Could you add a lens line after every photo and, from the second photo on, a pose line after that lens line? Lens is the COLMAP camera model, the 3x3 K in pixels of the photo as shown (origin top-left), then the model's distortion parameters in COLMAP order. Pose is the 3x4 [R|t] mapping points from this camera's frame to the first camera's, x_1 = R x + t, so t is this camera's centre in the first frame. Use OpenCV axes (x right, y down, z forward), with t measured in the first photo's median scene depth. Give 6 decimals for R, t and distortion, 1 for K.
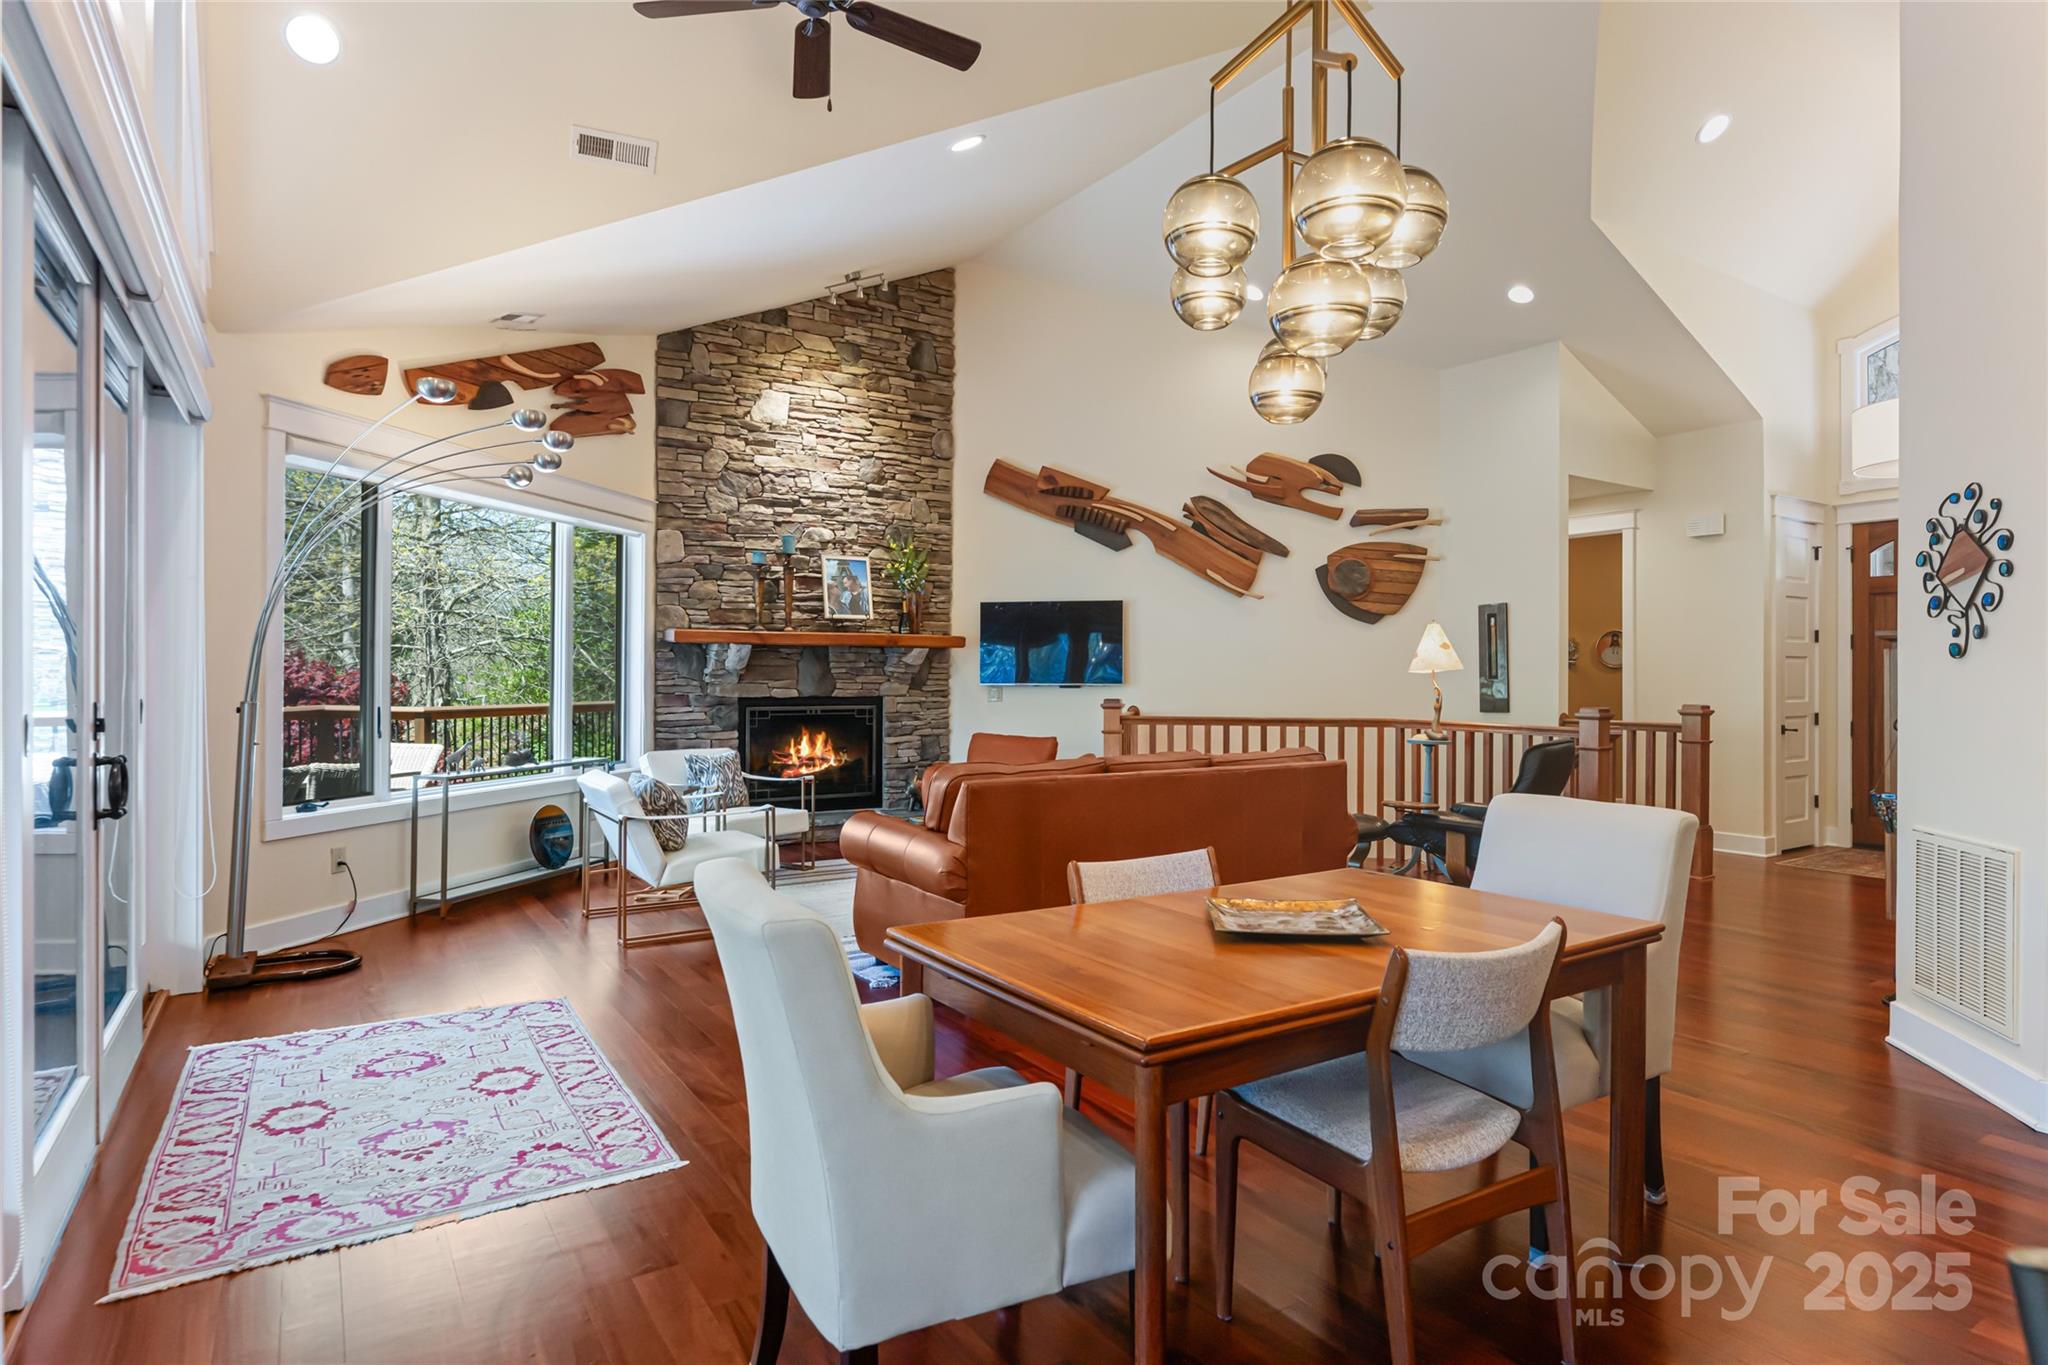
lens RADIAL K [[1110.0, 0, 1043.7], [0, 1110.0, 670.6], [0, 0, 1]] dist [0.000236, 0.000045]
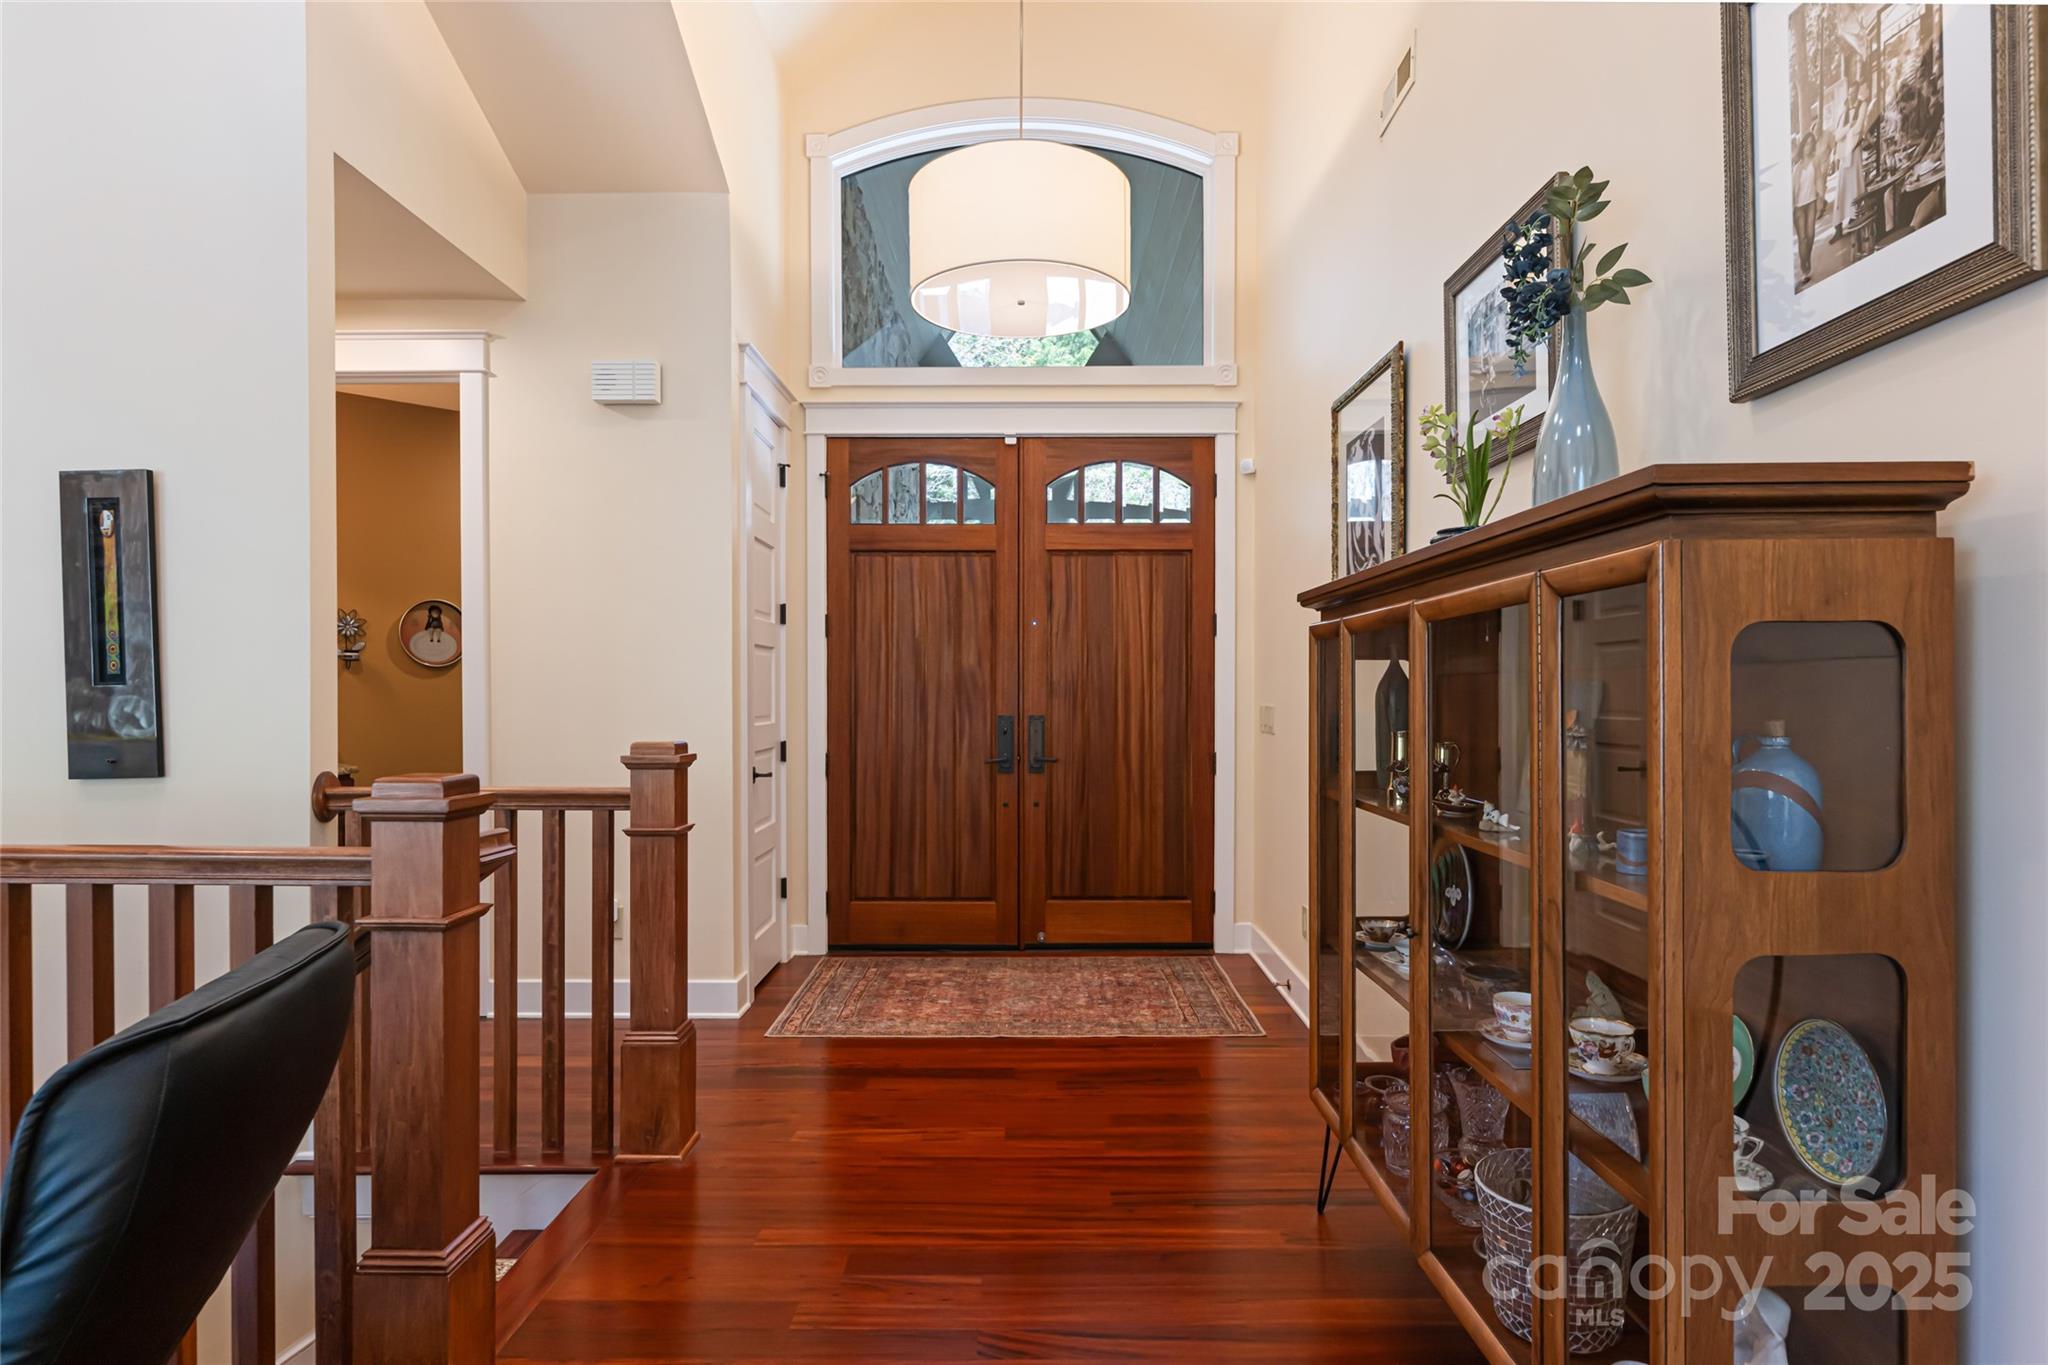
lens RADIAL K [[1097.4, 0, 1039.5], [0, 1097.4, 700.1], [0, 0, 1]] dist [0.003187, 0.000345]
pose [[0.540107, -0.009997, 0.841537, 0.253193], [-0.001891, 0.999913, 0.013092, 0.007156], [-0.841594, -0.008663, 0.540041, 0.526301]]
